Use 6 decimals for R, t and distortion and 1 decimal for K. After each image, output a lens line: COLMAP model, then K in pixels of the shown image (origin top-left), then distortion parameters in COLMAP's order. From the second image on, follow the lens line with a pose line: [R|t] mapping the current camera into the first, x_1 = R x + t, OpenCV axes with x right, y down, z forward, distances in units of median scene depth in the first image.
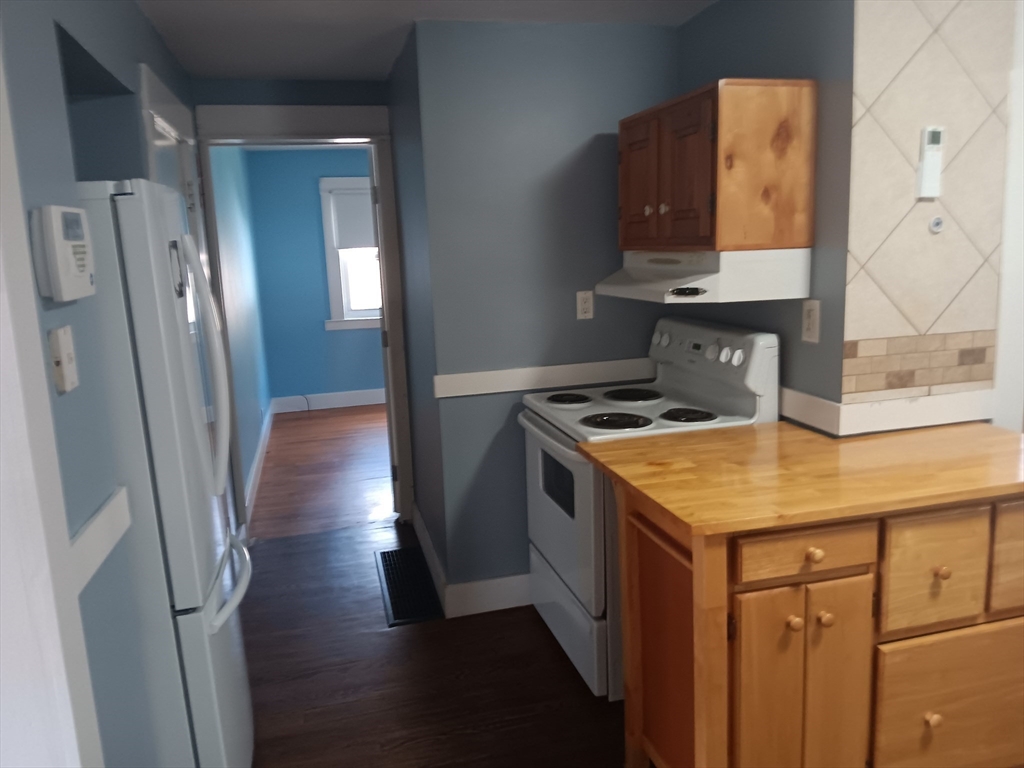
lens RADIAL K [[789.8, 0, 506.3], [0, 789.8, 390.5], [0, 0, 1]] dist [-0.028083, -0.003149]
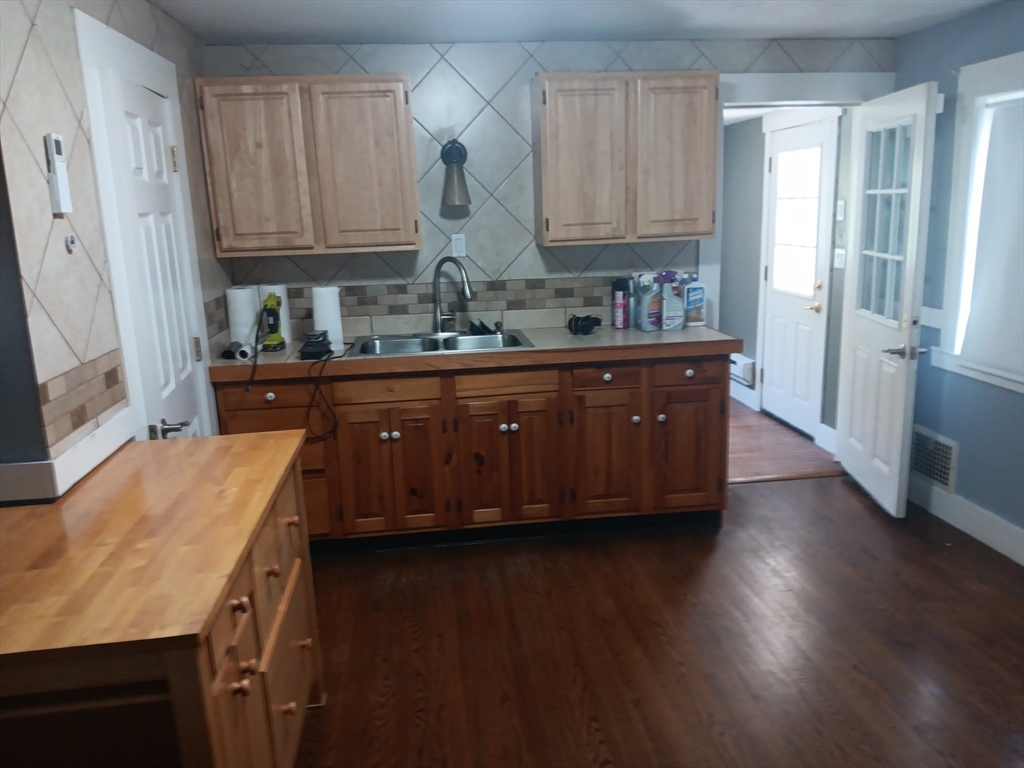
lens RADIAL K [[789.8, 0, 506.3], [0, 789.8, 390.5], [0, 0, 1]] dist [-0.028083, -0.003149]
pose [[0.106296, -0.176989, 0.978456, -0.317599], [0.204847, 0.966820, 0.152631, -0.080362], [-0.973005, 0.184210, 0.139025, 0.406234]]
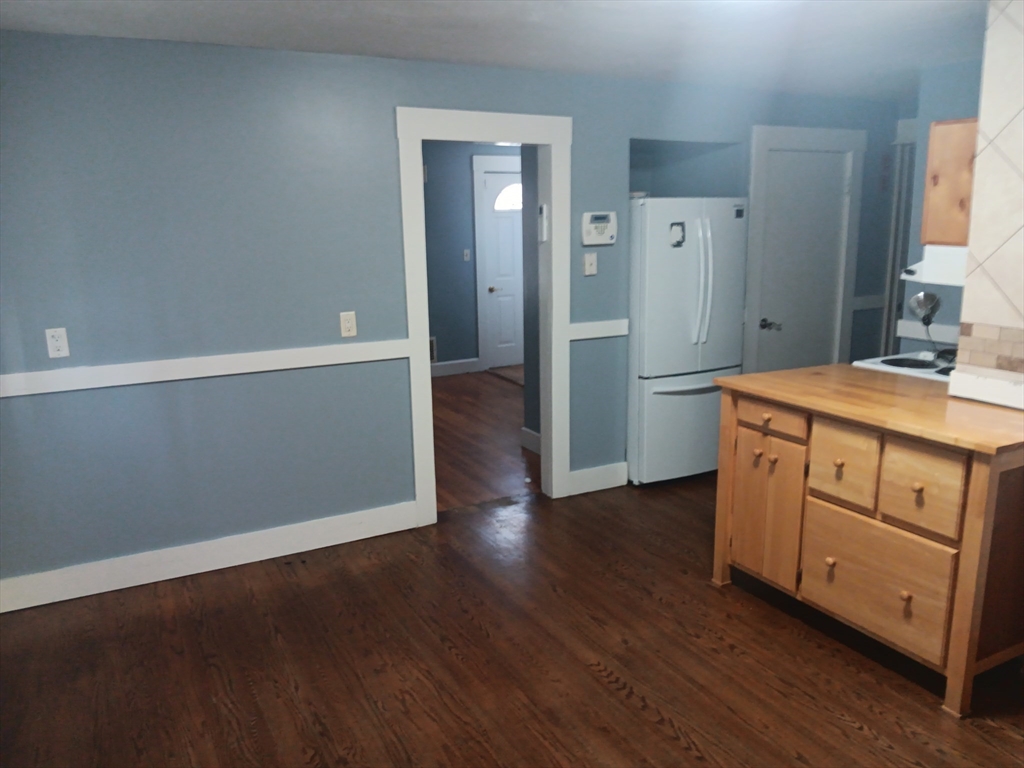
lens RADIAL K [[789.8, 0, 506.3], [0, 789.8, 390.5], [0, 0, 1]] dist [-0.028083, -0.003149]
pose [[0.260283, 0.246660, -0.933494, 1.450606], [-0.167499, 0.963694, 0.207937, -0.095358], [0.950893, 0.102237, 0.292148, -0.073517]]
